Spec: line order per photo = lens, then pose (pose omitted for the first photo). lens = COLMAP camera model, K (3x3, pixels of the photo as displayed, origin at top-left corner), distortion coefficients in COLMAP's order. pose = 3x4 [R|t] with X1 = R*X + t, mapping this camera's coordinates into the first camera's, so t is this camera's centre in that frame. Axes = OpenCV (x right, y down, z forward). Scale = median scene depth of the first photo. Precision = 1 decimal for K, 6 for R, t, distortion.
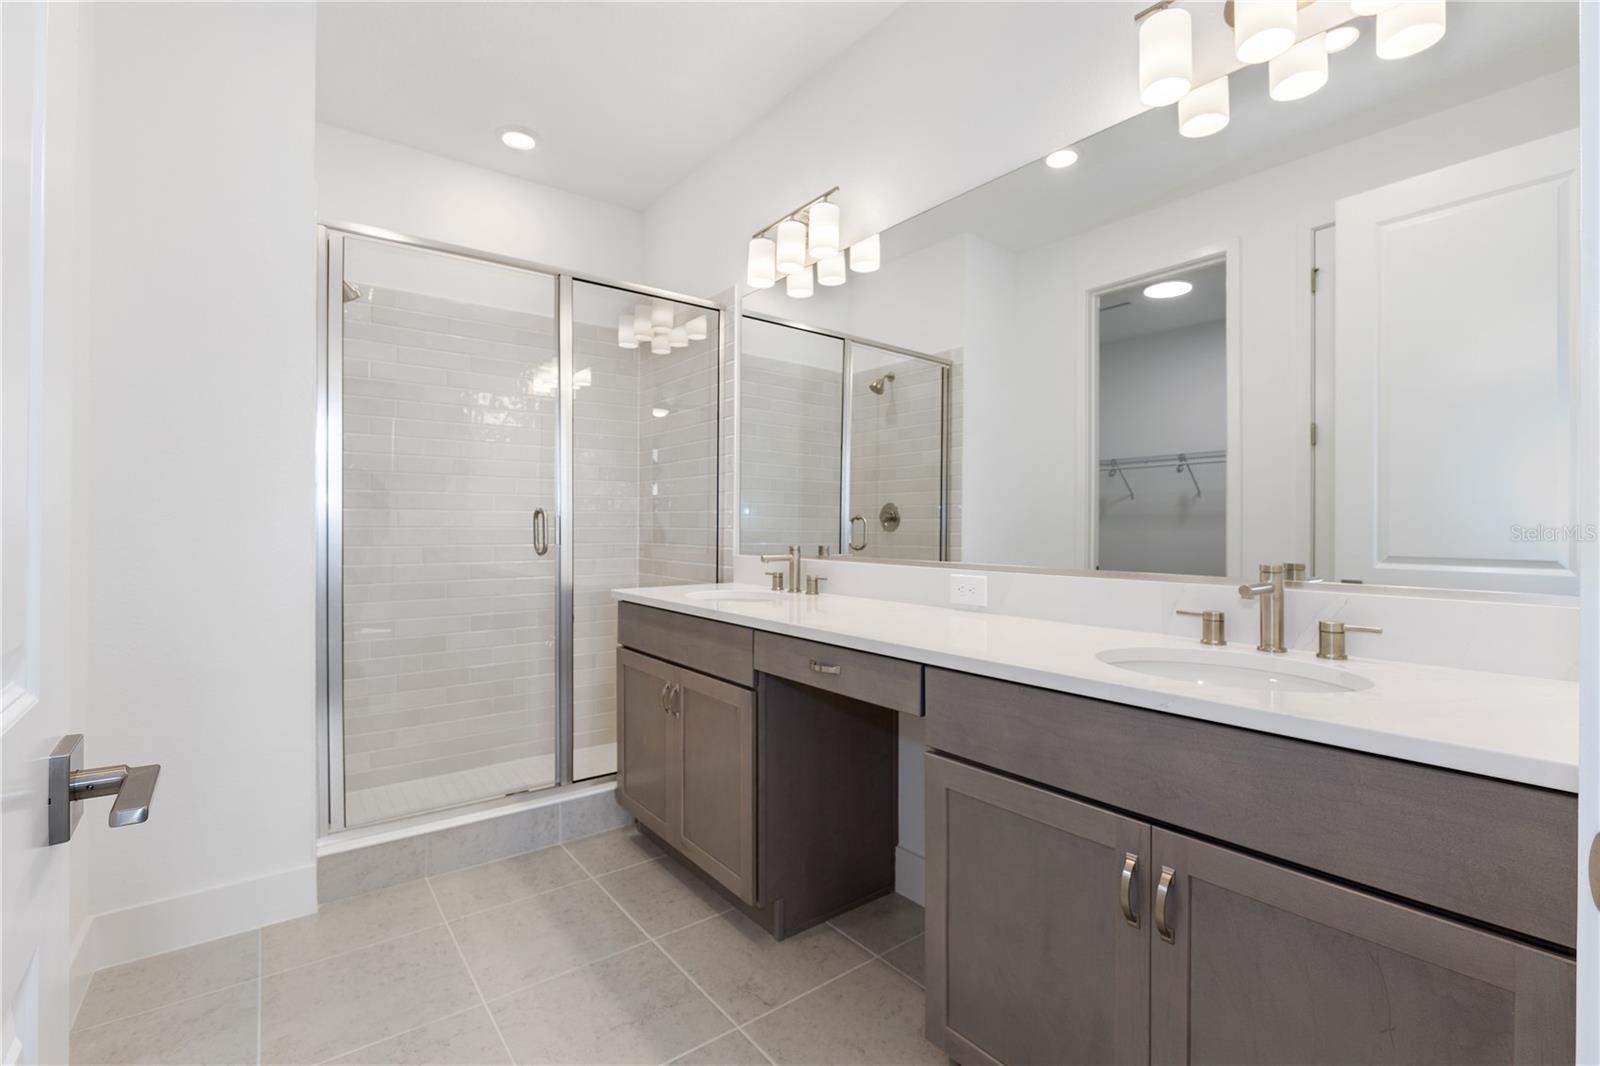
lens RADIAL K [[691.1, 0, 802.7], [0, 691.1, 534.1], [0, 0, 1]] dist [0.002730, 0.001320]
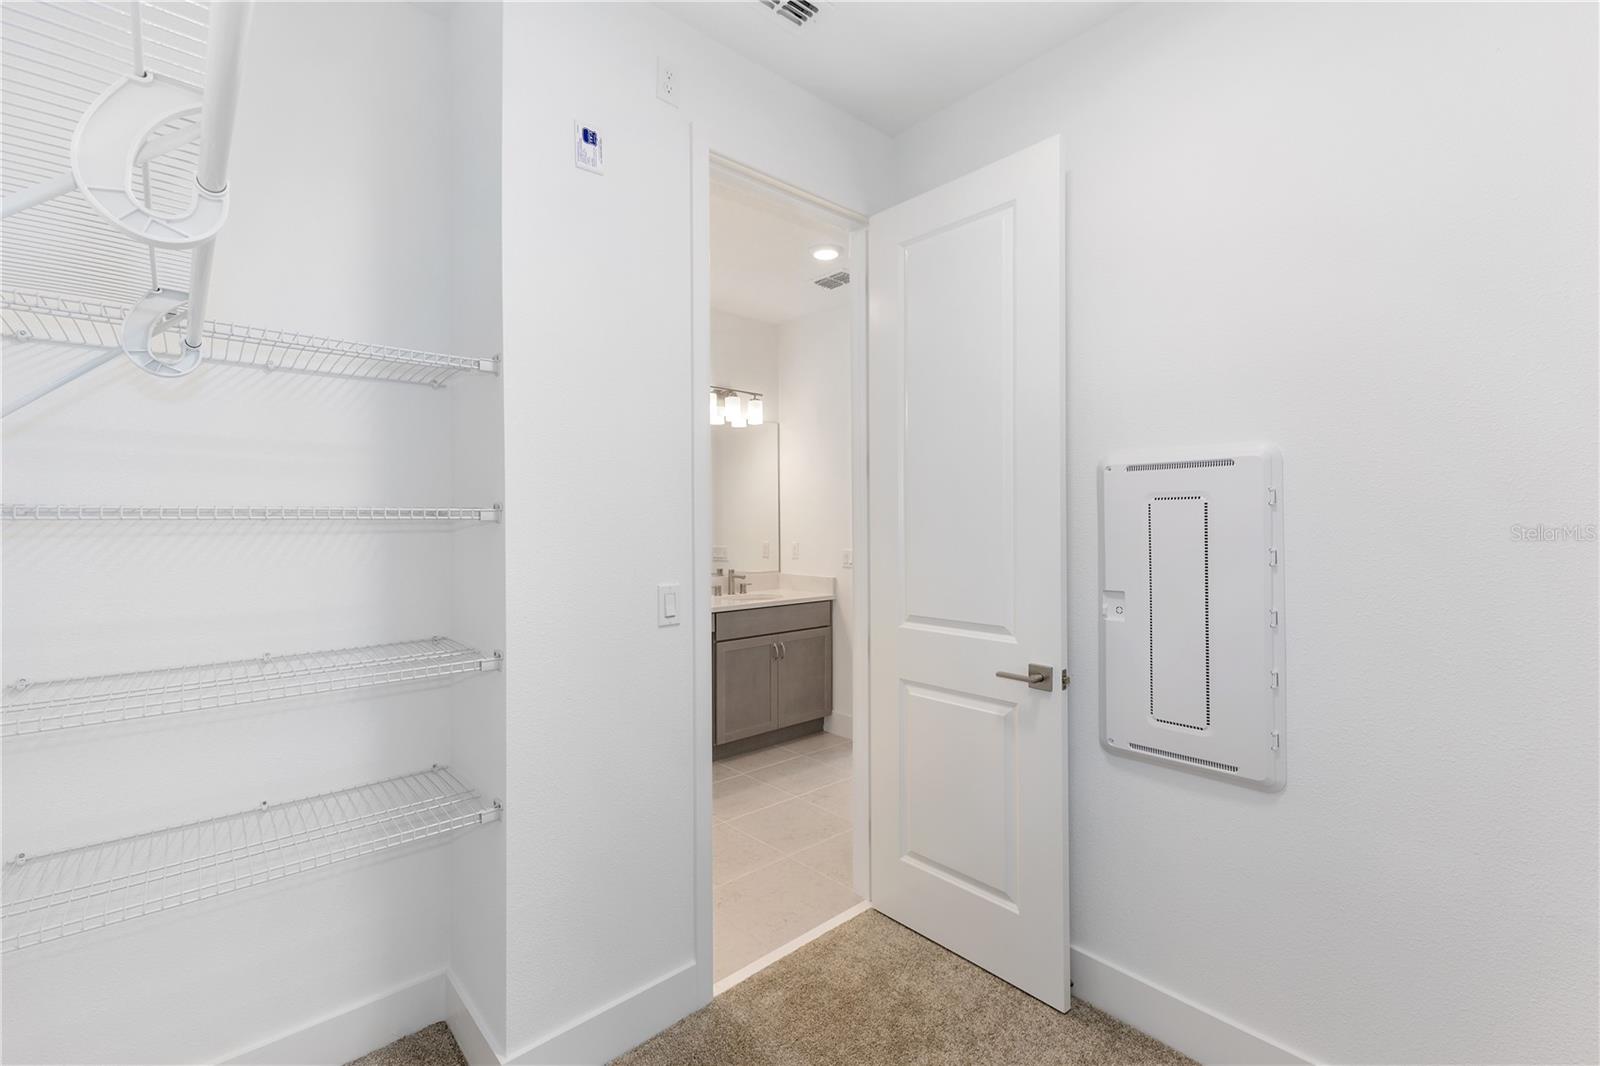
lens RADIAL K [[691.1, 0, 805.7], [0, 691.1, 536.1], [0, 0, 1]] dist [0.002730, 0.001320]
pose [[-0.049166, -0.013475, 0.998700, -1.576912], [0.018850, 0.999718, 0.014416, -0.092304], [-0.998613, 0.019534, -0.048899, 0.456390]]
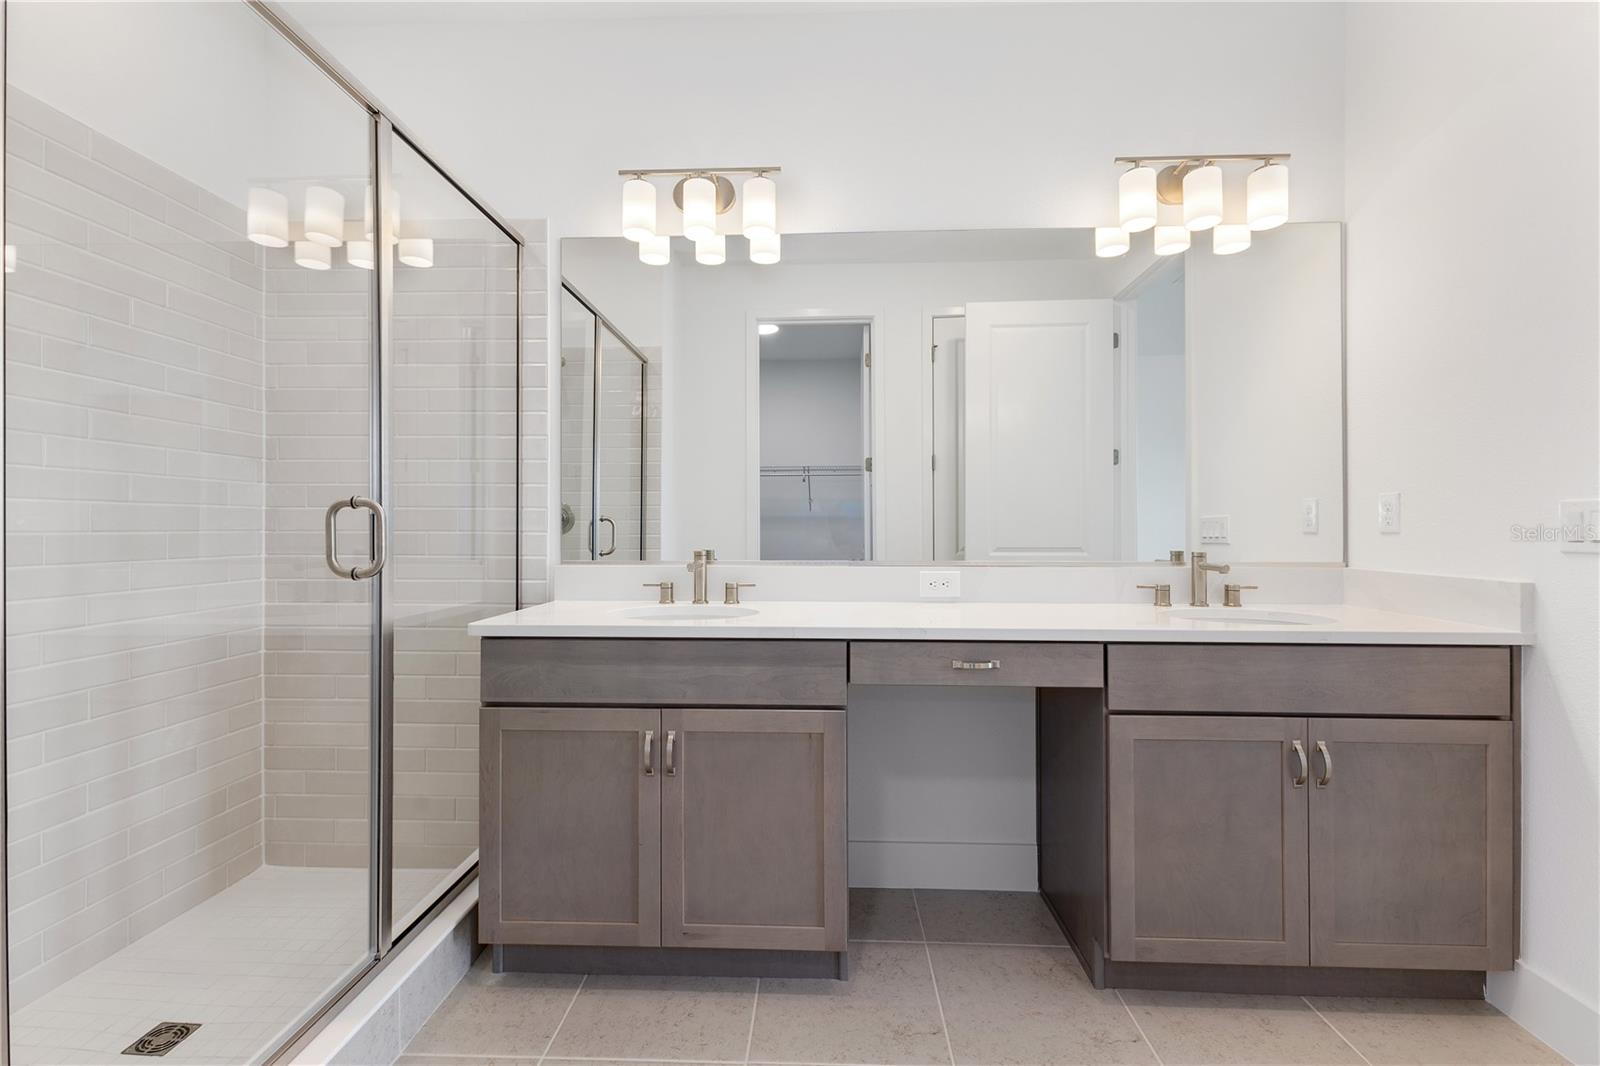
lens RADIAL K [[691.1, 0, 788.0], [0, 691.1, 529.0], [0, 0, 1]] dist [0.002730, 0.001320]
pose [[0.671272, -0.000825, 0.741211, -0.641108], [0.010881, 0.999903, -0.008741, -0.001301], [-0.741132, 0.013932, 0.671215, 0.364285]]
